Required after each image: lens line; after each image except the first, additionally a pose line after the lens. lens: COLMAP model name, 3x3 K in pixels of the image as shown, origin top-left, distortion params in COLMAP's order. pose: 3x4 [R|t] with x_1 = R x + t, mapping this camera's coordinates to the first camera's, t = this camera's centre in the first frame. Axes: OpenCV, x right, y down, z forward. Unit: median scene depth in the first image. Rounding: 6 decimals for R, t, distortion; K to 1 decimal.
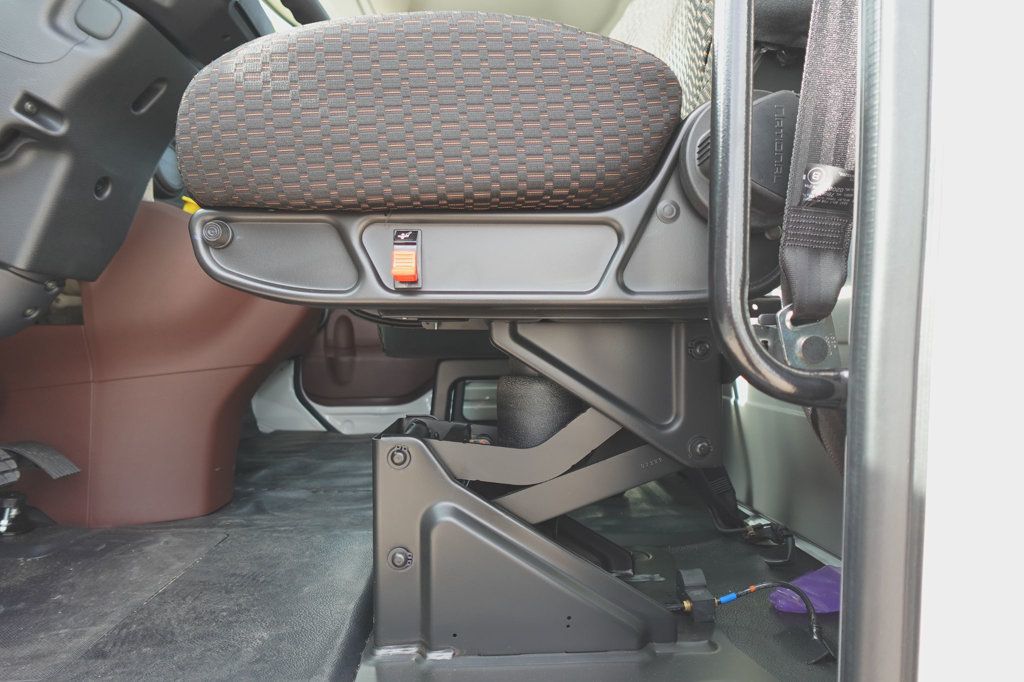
lens RADIAL K [[574.3, 0, 512.0], [0, 574.3, 341.0], [0, 0, 1]] dist [0.001139, -0.000852]
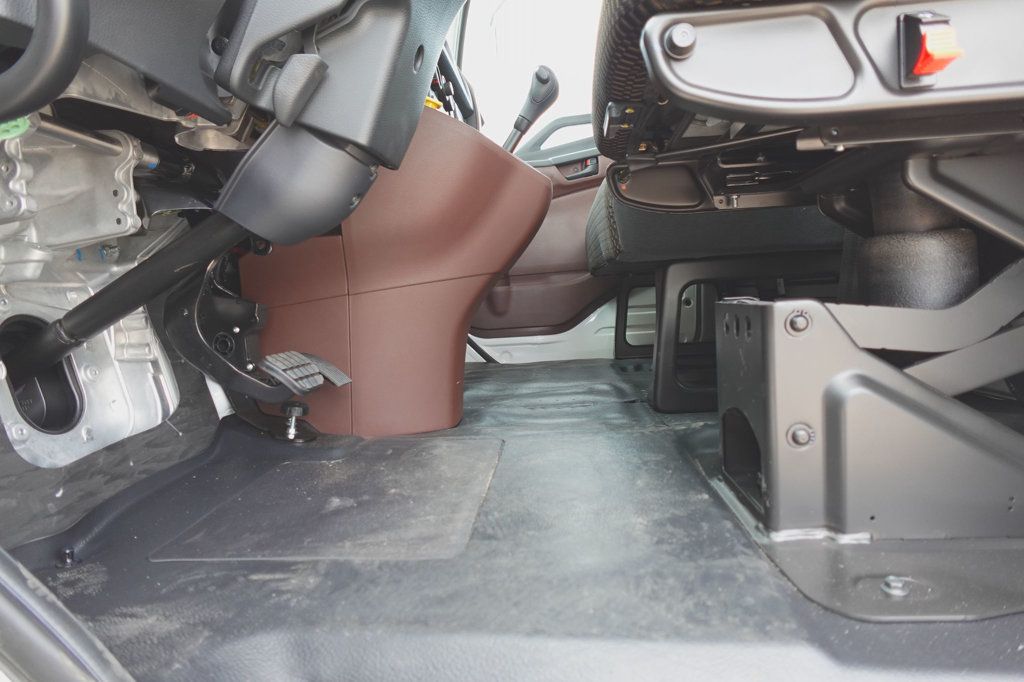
lens RADIAL K [[574.3, 0, 512.0], [0, 574.3, 341.0], [0, 0, 1]] dist [0.001139, -0.000852]
pose [[0.990369, -0.042647, -0.131720, -0.497701], [0.054170, 0.994893, 0.085172, 0.125926], [0.127415, -0.091487, 0.987621, 0.069267]]
